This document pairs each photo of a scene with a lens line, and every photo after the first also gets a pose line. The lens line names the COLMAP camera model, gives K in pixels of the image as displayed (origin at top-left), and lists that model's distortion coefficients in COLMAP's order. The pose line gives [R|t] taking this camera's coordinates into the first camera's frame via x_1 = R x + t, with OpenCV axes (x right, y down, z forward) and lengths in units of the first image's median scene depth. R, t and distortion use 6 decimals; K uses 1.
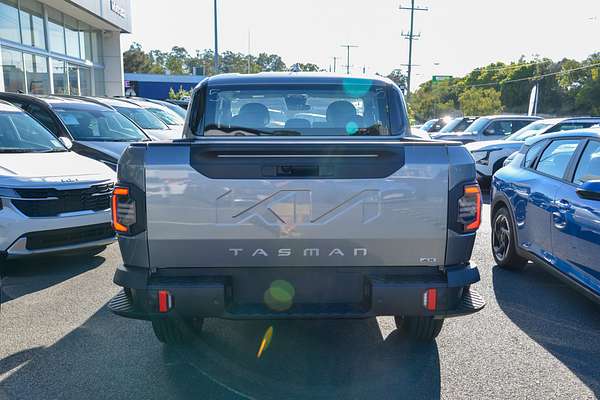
lens RADIAL K [[610.0, 0, 300.0], [0, 610.0, 201.2], [0, 0, 1]] dist [0.030082, 0.000000]
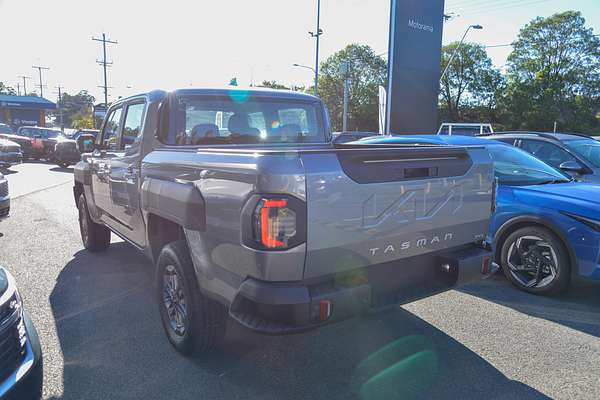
lens RADIAL K [[461.3, 0, 300.3], [0, 461.3, 202.0], [0, 0, 1]] dist [-0.006573, 0.000111]
pose [[0.824197, -0.078005, 0.560905, -0.133752], [0.068434, 0.996928, 0.038085, -0.008599], [-0.562153, 0.006995, 0.827004, 0.082650]]
